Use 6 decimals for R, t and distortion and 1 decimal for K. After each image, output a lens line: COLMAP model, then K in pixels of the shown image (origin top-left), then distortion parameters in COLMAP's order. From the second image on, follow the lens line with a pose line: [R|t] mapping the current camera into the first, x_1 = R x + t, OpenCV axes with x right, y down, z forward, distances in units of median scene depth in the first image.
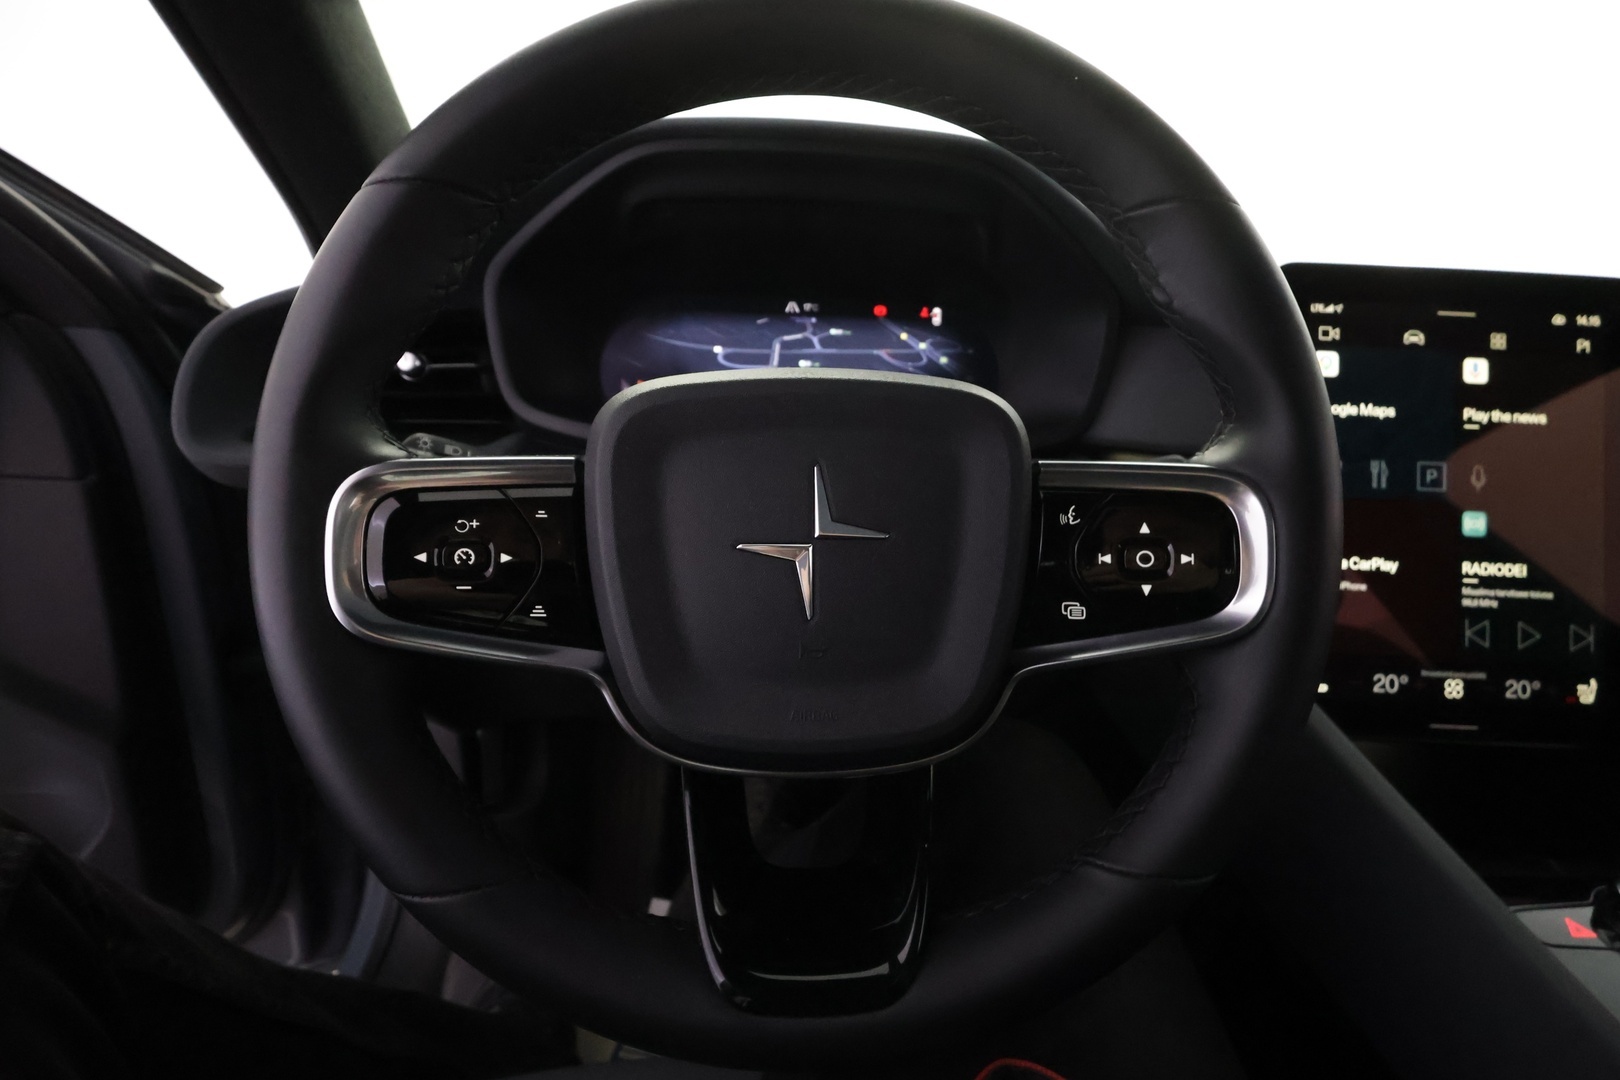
lens RADIAL K [[749.5, 0, 810.0], [0, 749.5, 540.0], [0, 0, 1]] dist [-0.000469, 0.001100]
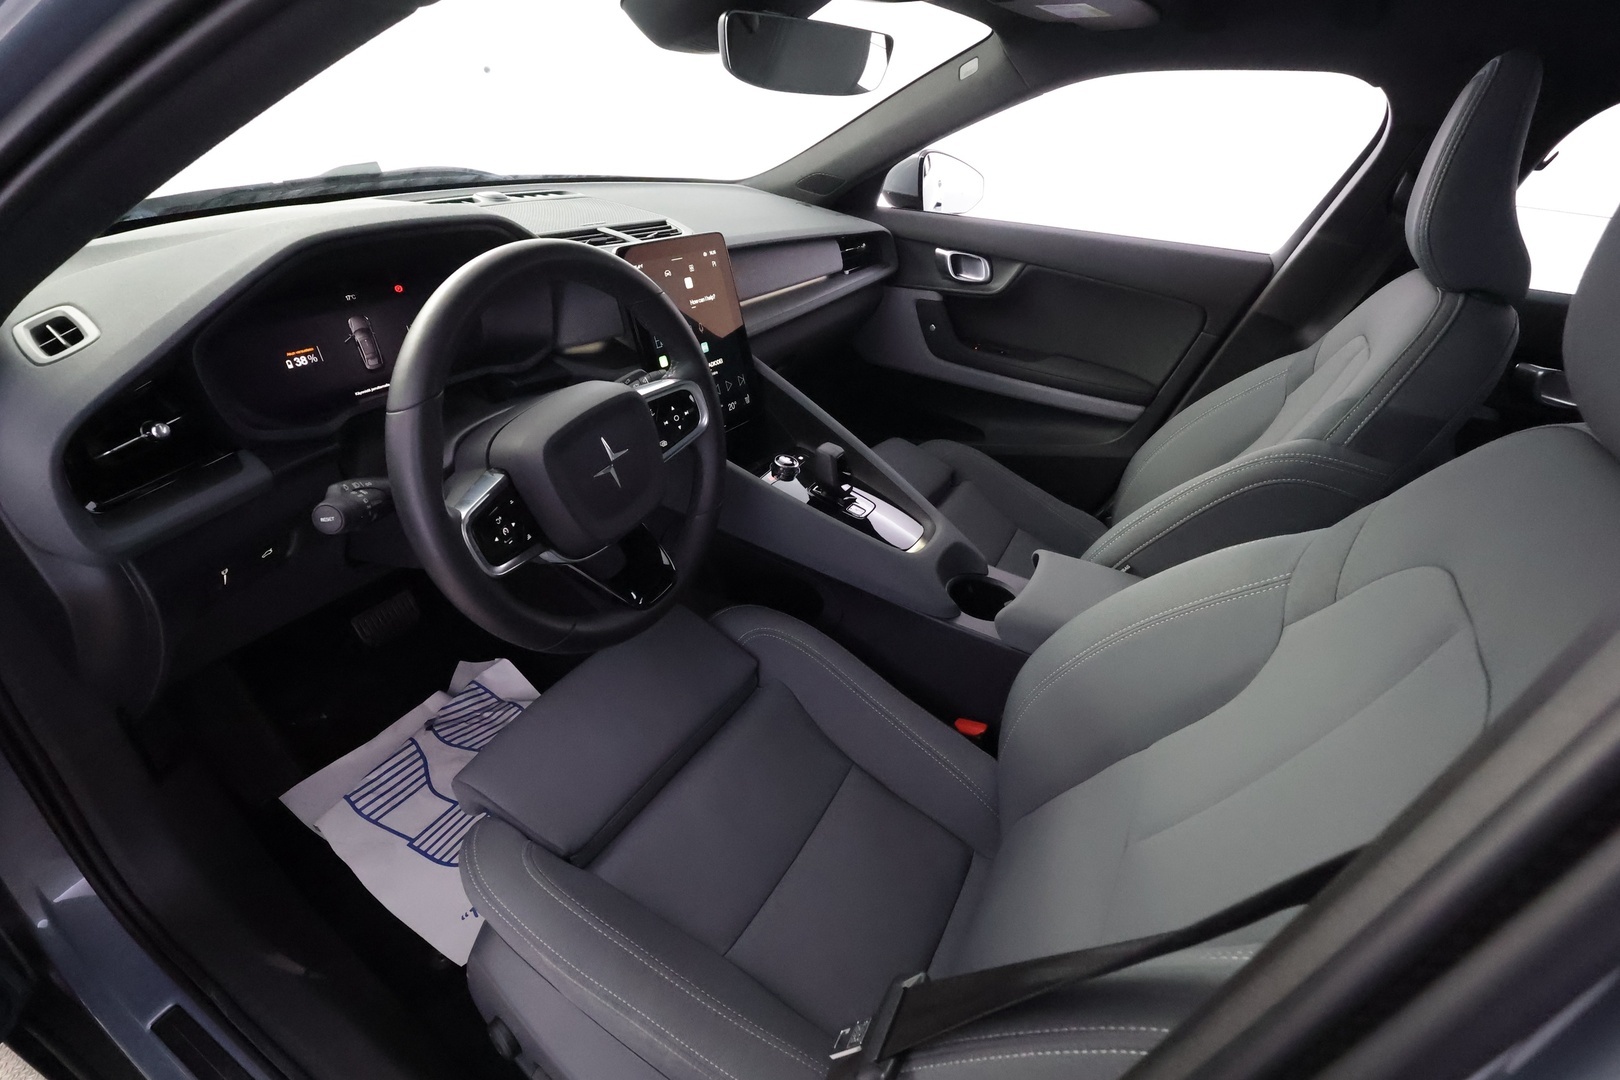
lens RADIAL K [[749.5, 0, 810.0], [0, 749.5, 540.0], [0, 0, 1]] dist [-0.000469, 0.001100]
pose [[0.528549, -0.451707, 0.718747, -0.983674], [0.198685, 0.888986, 0.412587, -0.404983], [-0.825324, -0.075268, 0.559620, -0.707488]]
